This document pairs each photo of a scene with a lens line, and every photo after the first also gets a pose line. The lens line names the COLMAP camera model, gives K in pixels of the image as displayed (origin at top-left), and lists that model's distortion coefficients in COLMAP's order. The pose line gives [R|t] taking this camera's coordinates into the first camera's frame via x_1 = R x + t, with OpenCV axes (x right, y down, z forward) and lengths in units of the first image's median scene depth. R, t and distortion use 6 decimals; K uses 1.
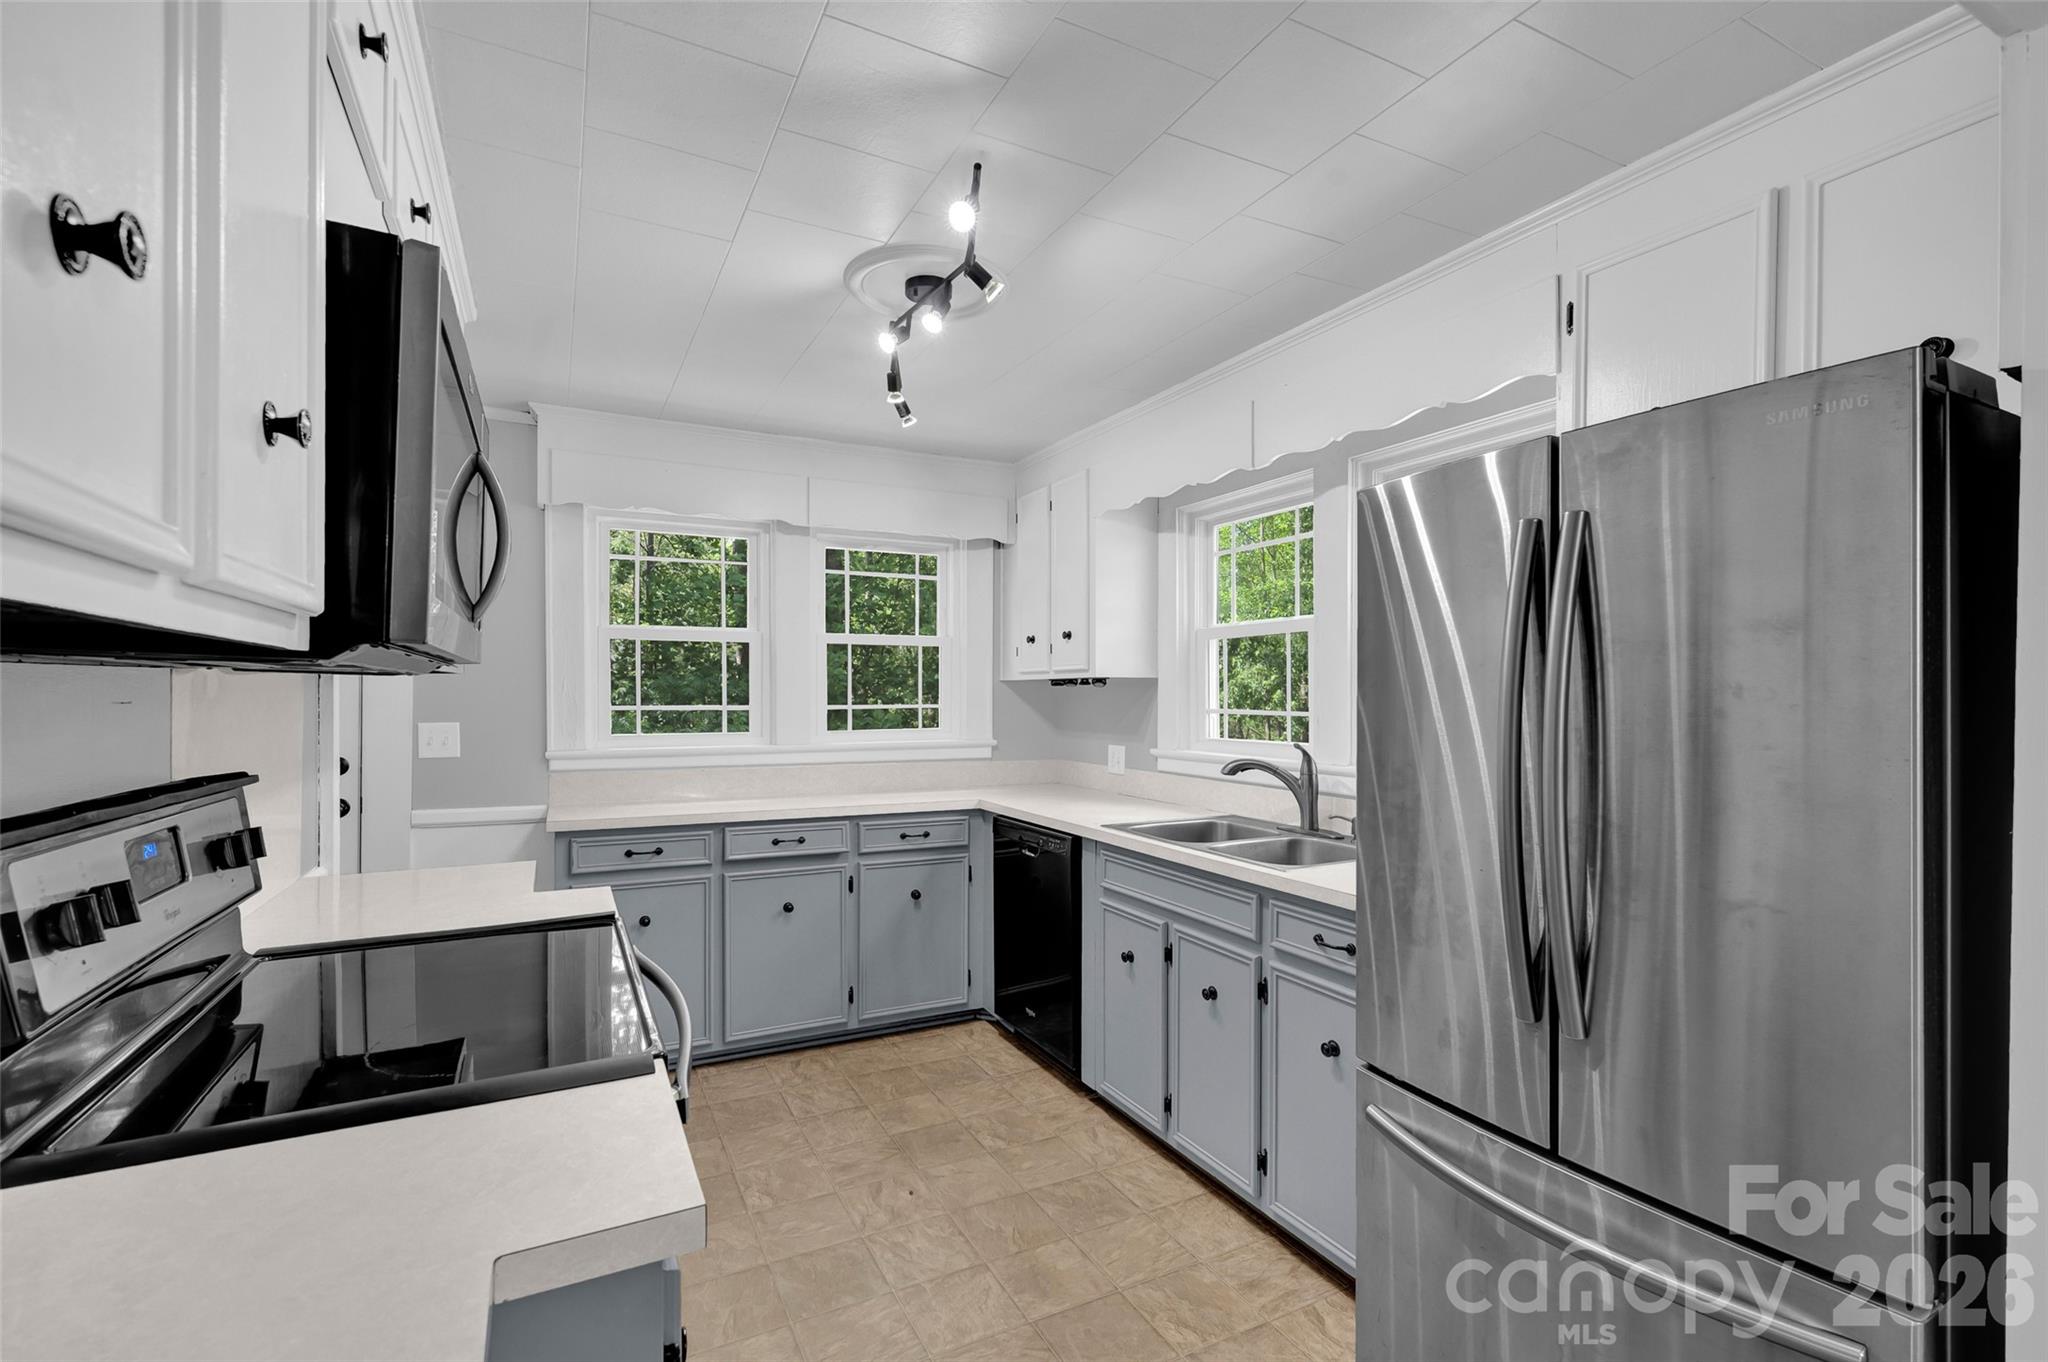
lens RADIAL K [[857.4, 0, 967.6], [0, 857.4, 711.1], [0, 0, 1]] dist [0.003148, 0.000601]
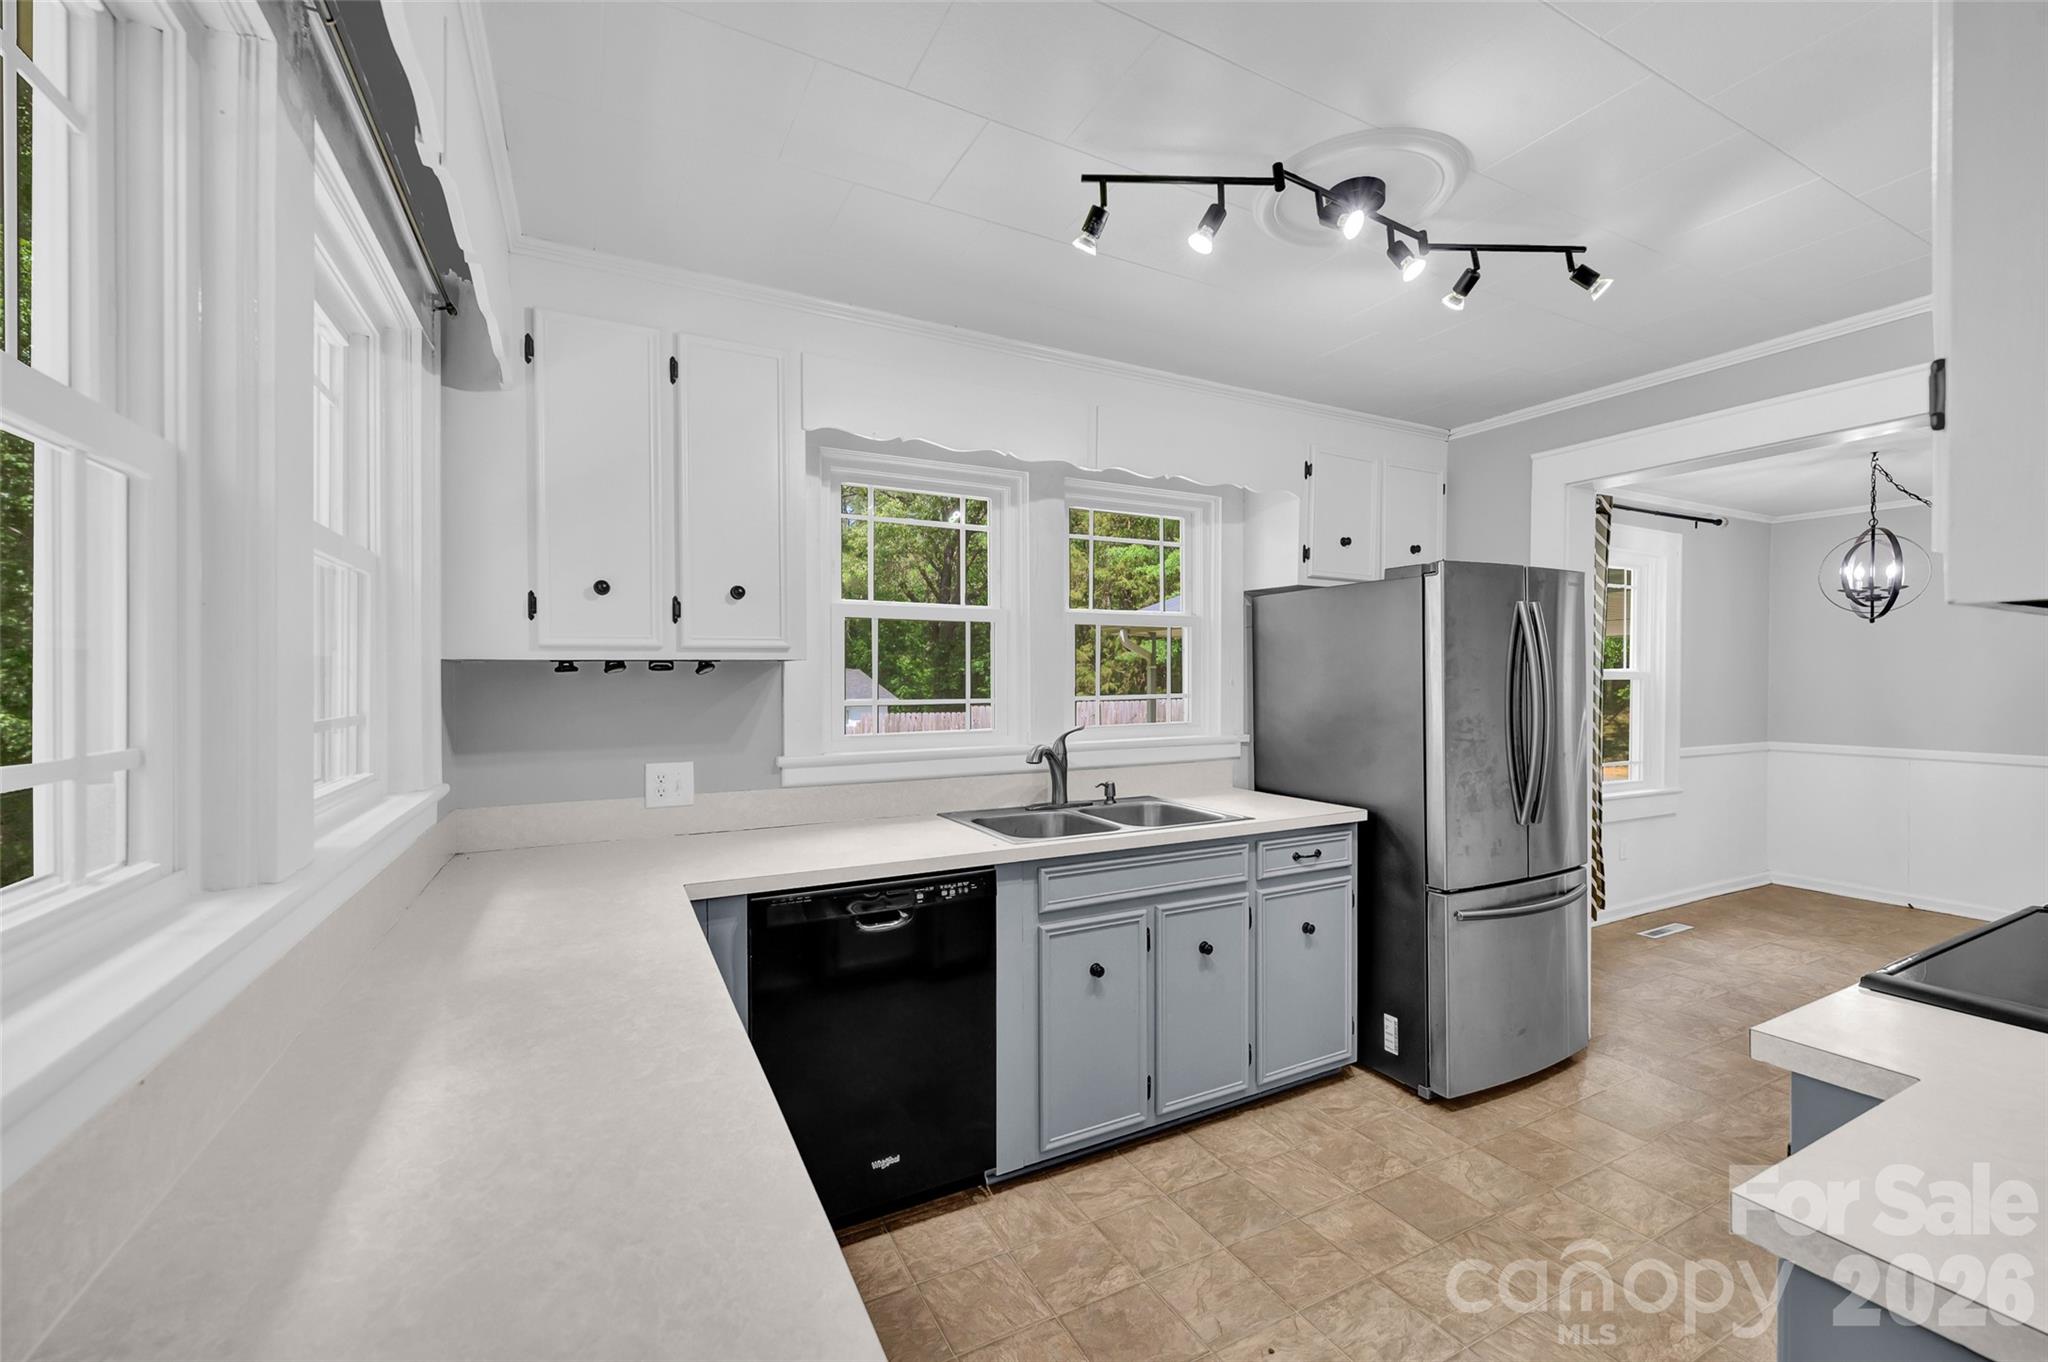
lens RADIAL K [[857.4, 0, 1021.7], [0, 857.4, 677.9], [0, 0, 1]] dist [0.003148, 0.000601]
pose [[-0.029529, -0.008849, 0.999525, -0.528705], [0.023109, 0.999688, 0.009534, -0.026925], [-0.999297, 0.023379, -0.029315, 0.802026]]
